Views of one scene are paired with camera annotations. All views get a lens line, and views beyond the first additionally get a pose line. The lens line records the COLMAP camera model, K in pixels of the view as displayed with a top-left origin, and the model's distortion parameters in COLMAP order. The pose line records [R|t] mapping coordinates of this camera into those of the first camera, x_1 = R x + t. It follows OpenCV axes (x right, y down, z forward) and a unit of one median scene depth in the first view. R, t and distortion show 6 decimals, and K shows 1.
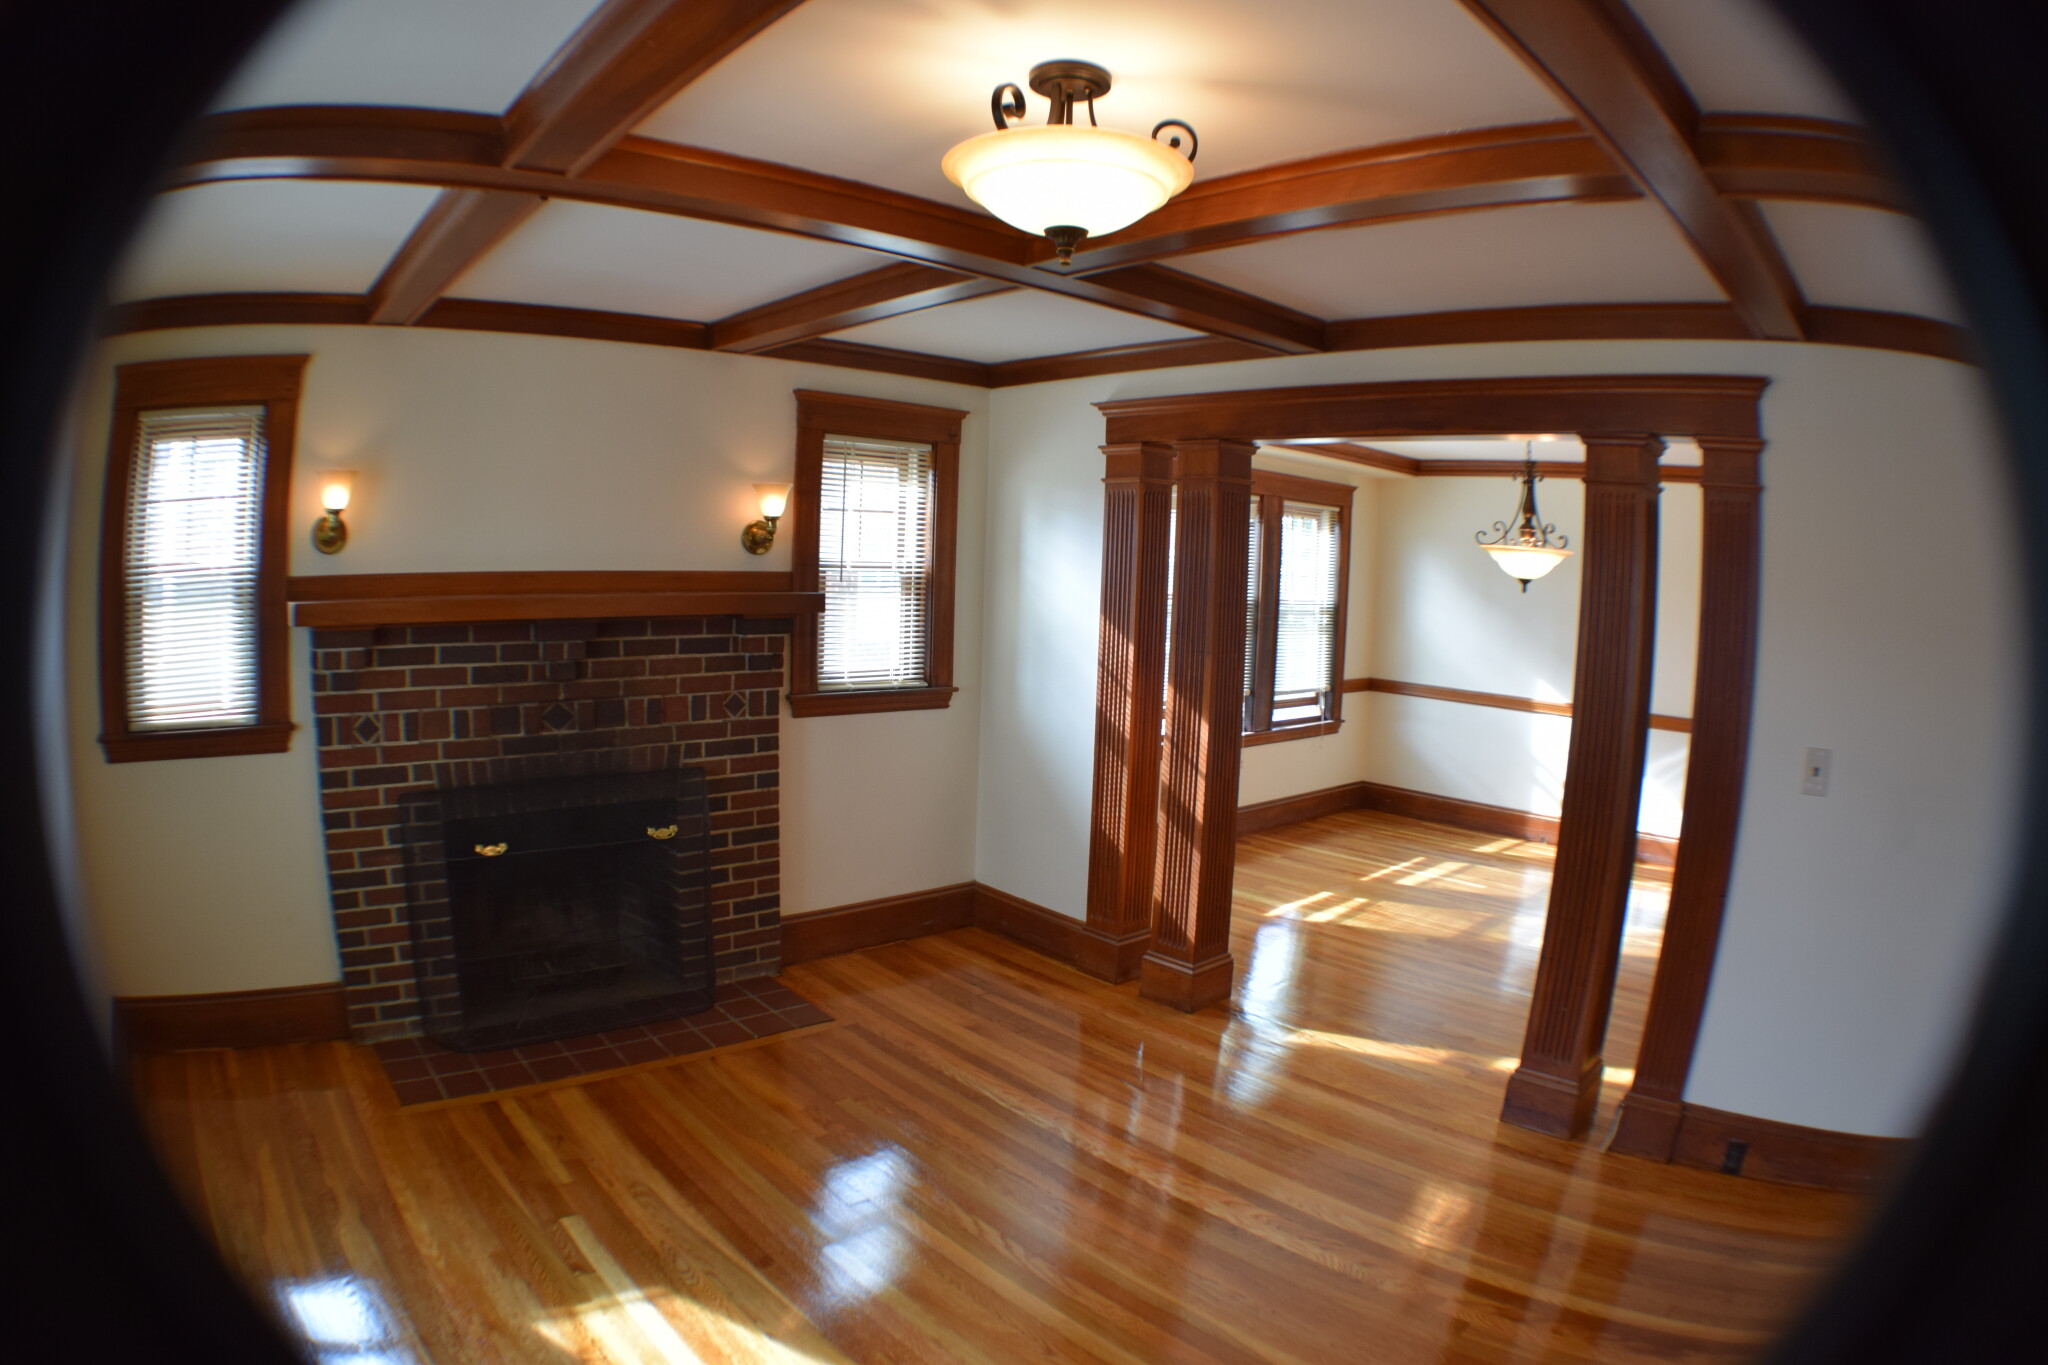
lens RADIAL K [[1145.0, 0, 1036.3], [0, 1145.0, 677.1], [0, 0, 1]] dist [-0.323507, 0.083536]
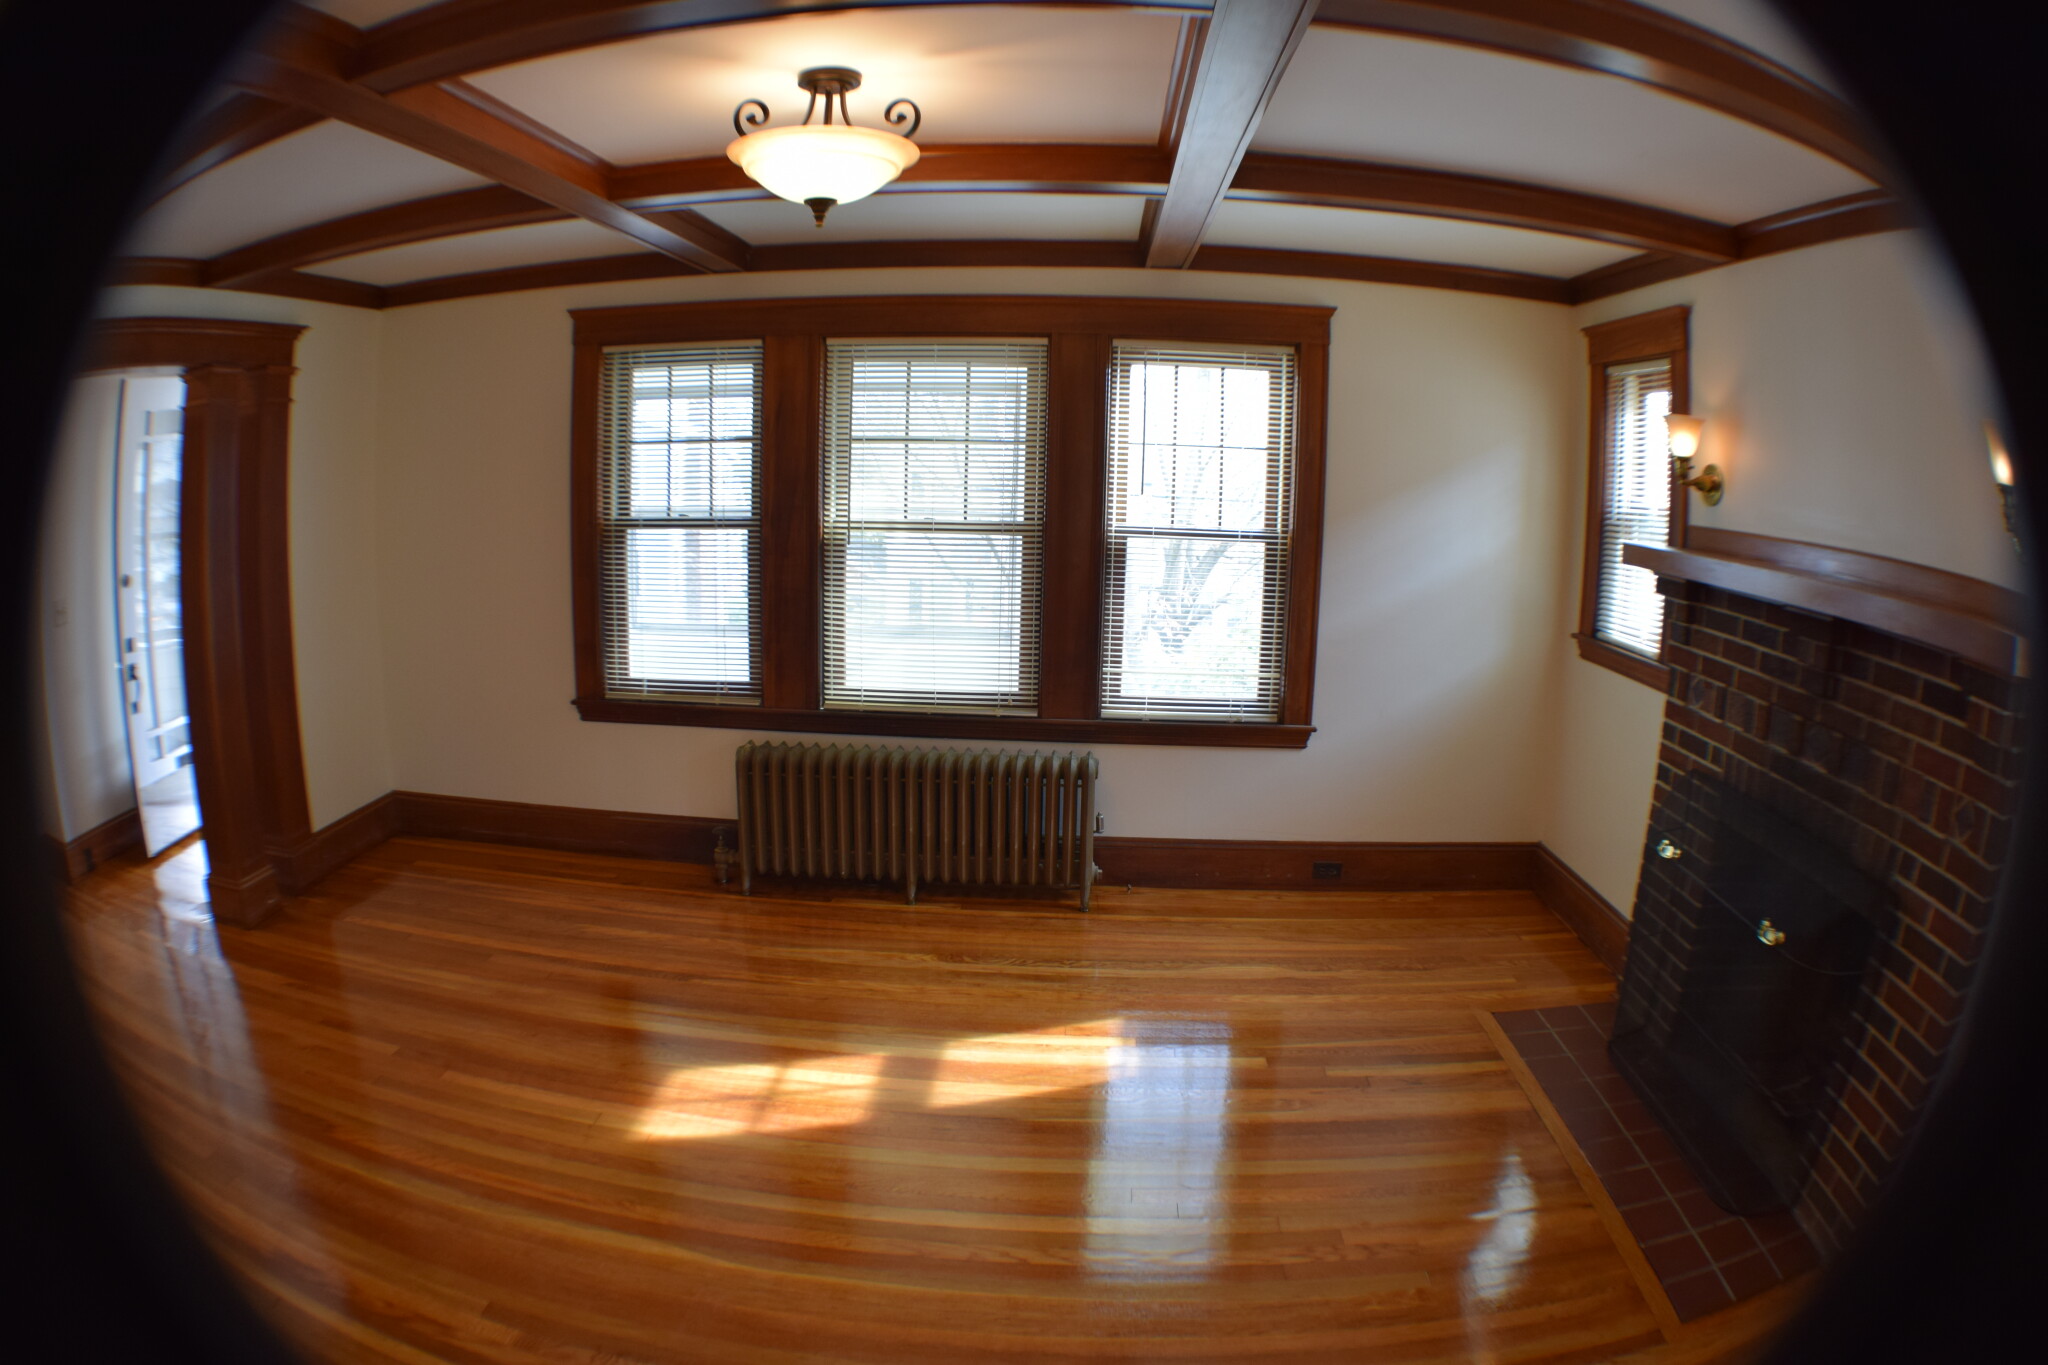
lens RADIAL K [[1145.0, 0, 1036.3], [0, 1145.0, 677.1], [0, 0, 1]] dist [-0.323507, 0.083536]
pose [[-0.710411, 0.077028, -0.699560, 0.327660], [-0.121752, 0.965555, 0.229958, -0.078278], [0.693176, 0.248537, -0.676562, 0.922665]]
